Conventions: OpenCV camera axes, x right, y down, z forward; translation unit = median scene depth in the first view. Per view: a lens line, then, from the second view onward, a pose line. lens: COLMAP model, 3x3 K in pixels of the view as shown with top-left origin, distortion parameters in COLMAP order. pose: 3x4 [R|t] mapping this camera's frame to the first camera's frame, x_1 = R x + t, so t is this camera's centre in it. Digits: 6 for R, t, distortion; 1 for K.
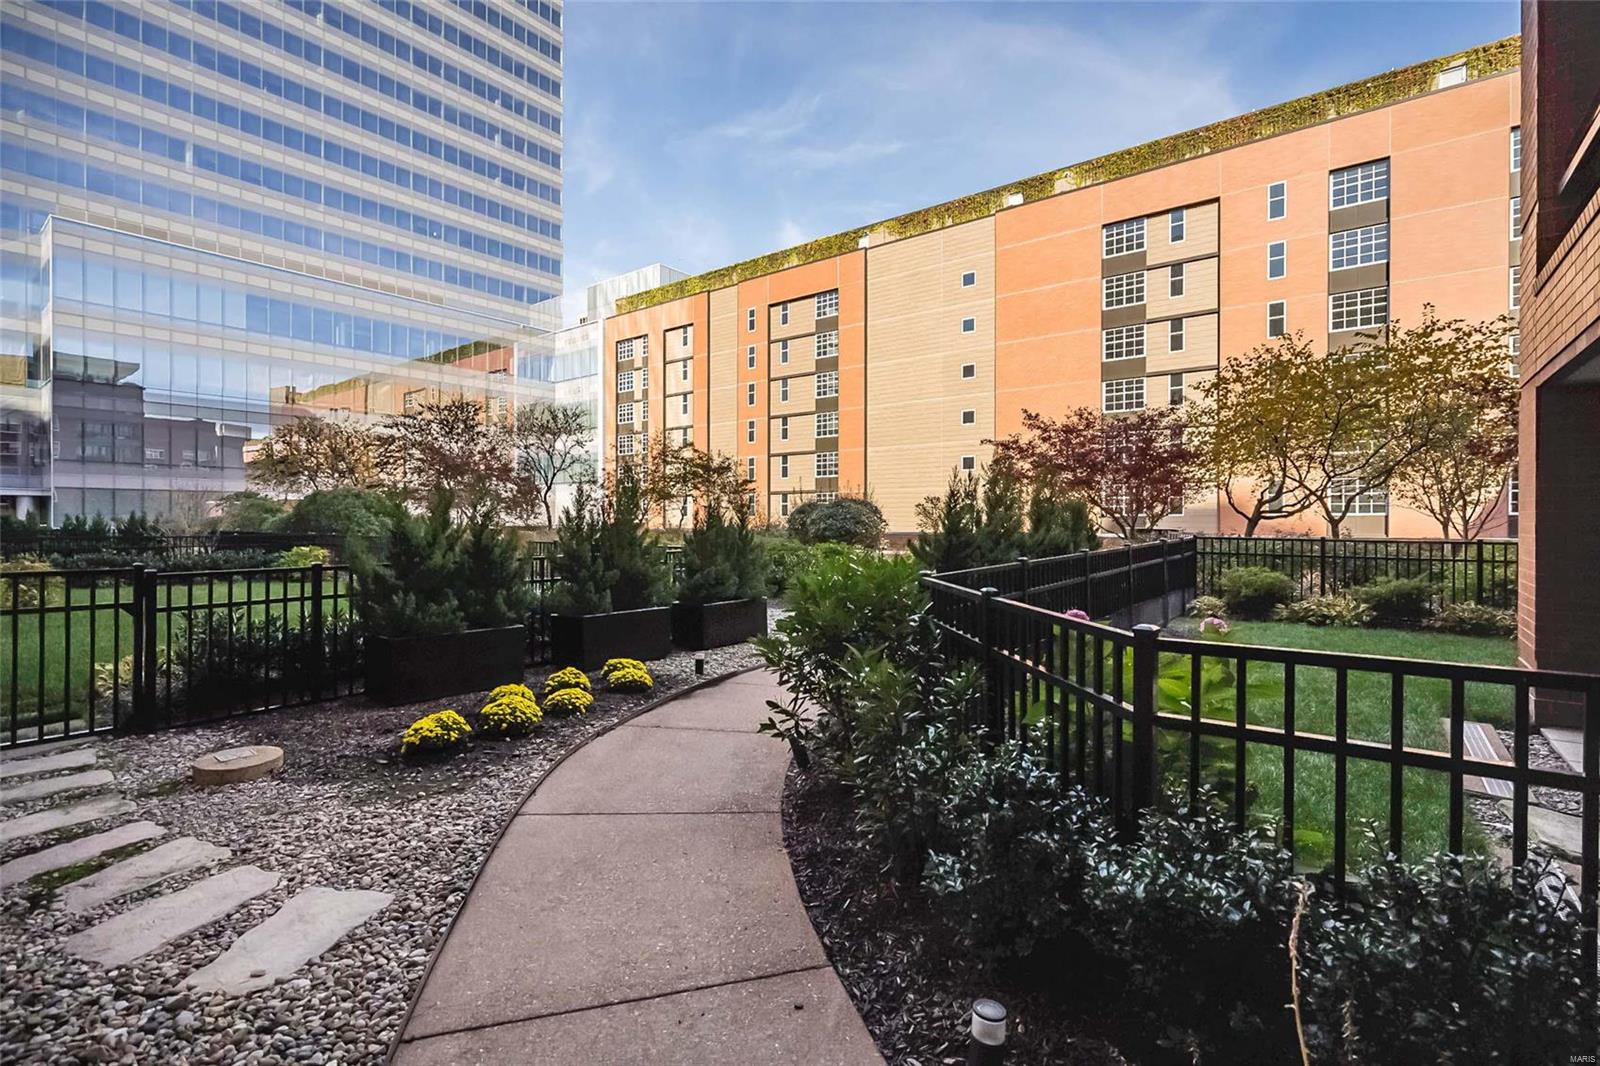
lens RADIAL K [[731.6, 0, 801.7], [0, 731.6, 526.2], [0, 0, 1]] dist [-0.006029, 0.002027]
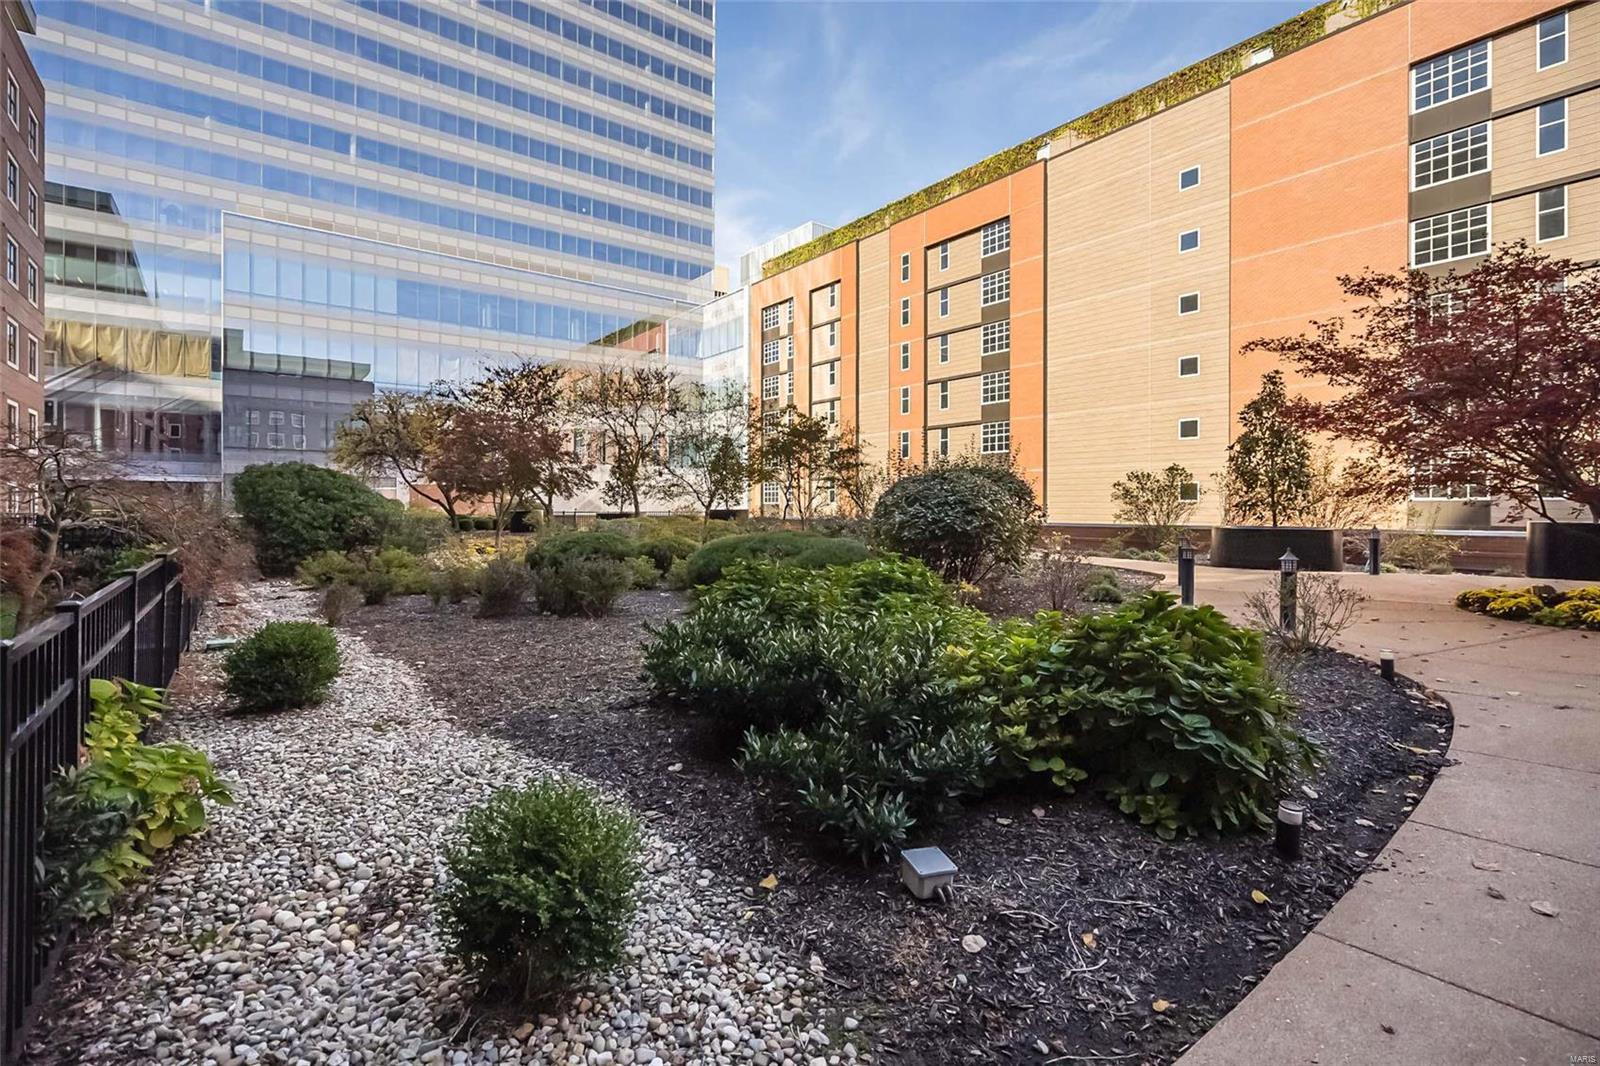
lens RADIAL K [[731.6, 0, 822.4], [0, 731.6, 509.0], [0, 0, 1]] dist [-0.006029, 0.002027]
pose [[0.974529, 0.000953, -0.224260, 0.027024], [-0.002013, 0.999988, -0.004496, -0.001490], [0.224253, 0.004833, 0.974519, 0.162779]]
